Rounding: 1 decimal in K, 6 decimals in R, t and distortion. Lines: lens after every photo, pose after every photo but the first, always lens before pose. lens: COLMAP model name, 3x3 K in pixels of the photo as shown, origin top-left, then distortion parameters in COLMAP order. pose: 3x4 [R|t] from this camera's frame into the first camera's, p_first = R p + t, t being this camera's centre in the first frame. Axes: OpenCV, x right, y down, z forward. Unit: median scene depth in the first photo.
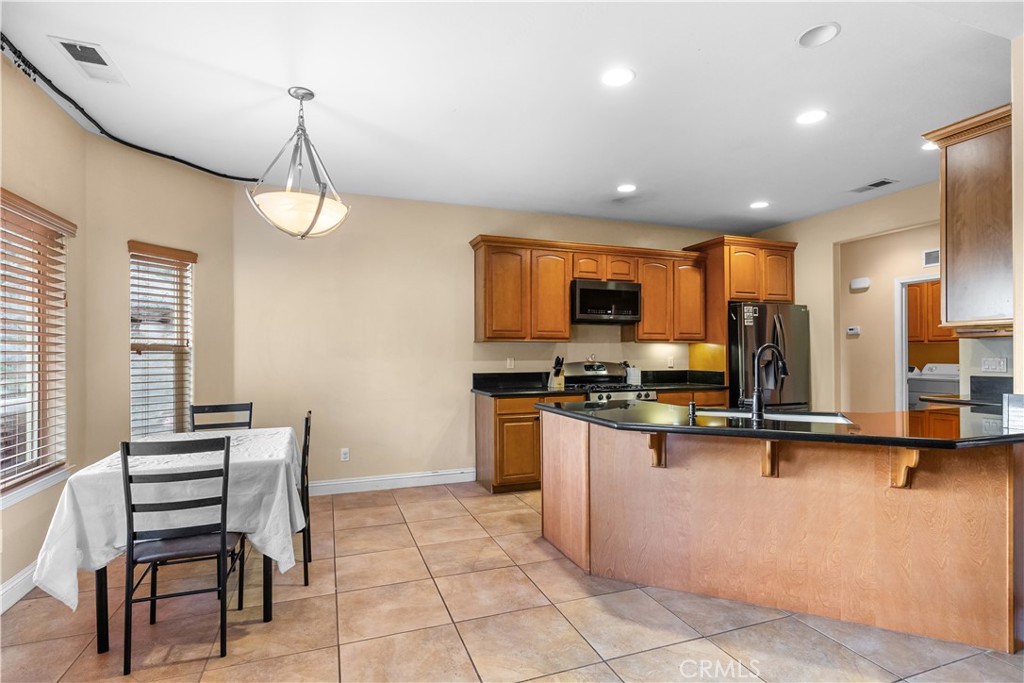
lens RADIAL K [[507.0, 0, 516.5], [0, 507.0, 350.4], [0, 0, 1]] dist [-0.000322, -0.000516]
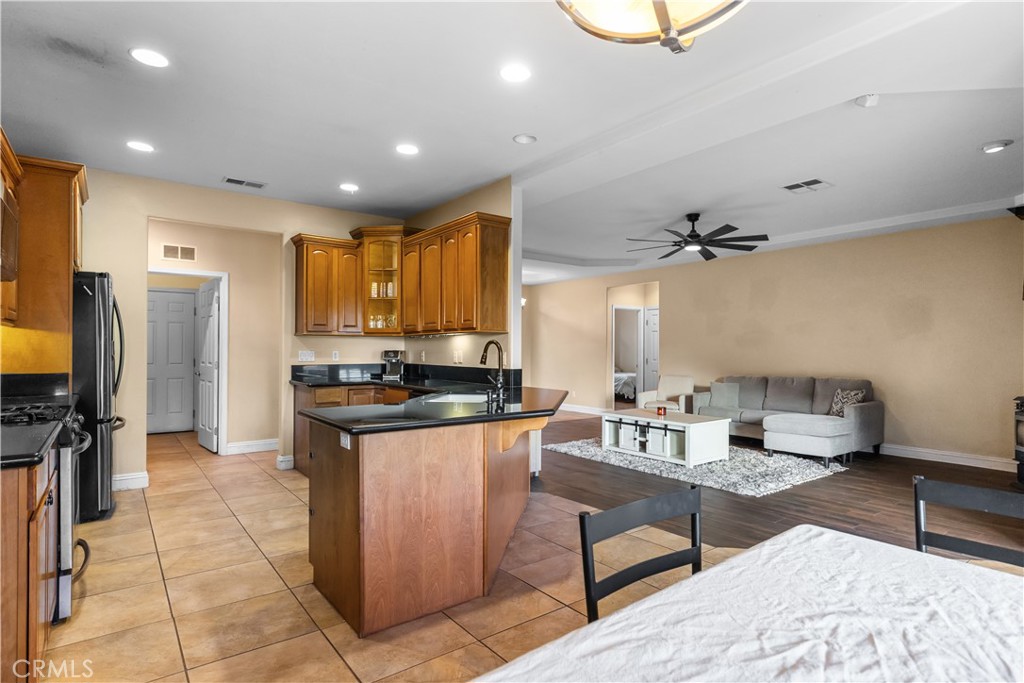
lens RADIAL K [[538.8, 0, 514.8], [0, 538.8, 346.4], [0, 0, 1]] dist [0.009245, 0.000482]
pose [[-0.284104, 0.004831, 0.958781, -0.595997], [-0.012570, 0.999883, -0.008763, 0.009734], [-0.958711, -0.014542, -0.284010, 0.933463]]
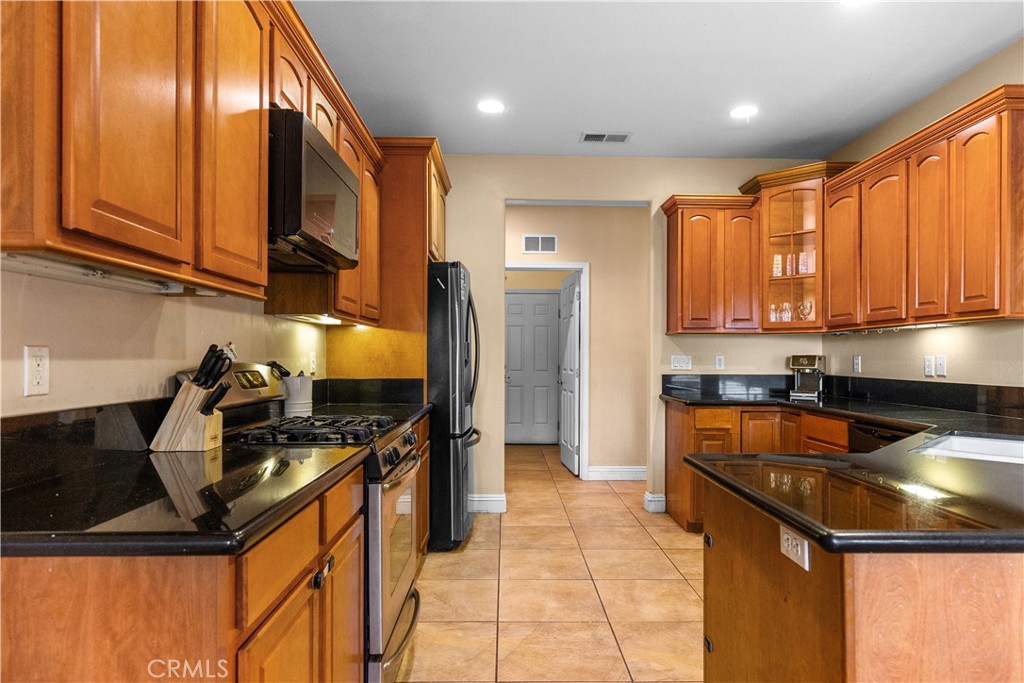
lens RADIAL K [[609.5, 0, 514.2], [0, 609.5, 346.5], [0, 0, 1]] dist [-0.006464, 0.000060]
pose [[0.327108, 0.016764, 0.944838, -0.286647], [-0.014557, 0.999813, -0.012699, 0.018789], [-0.944875, -0.009600, 0.327291, 0.977693]]
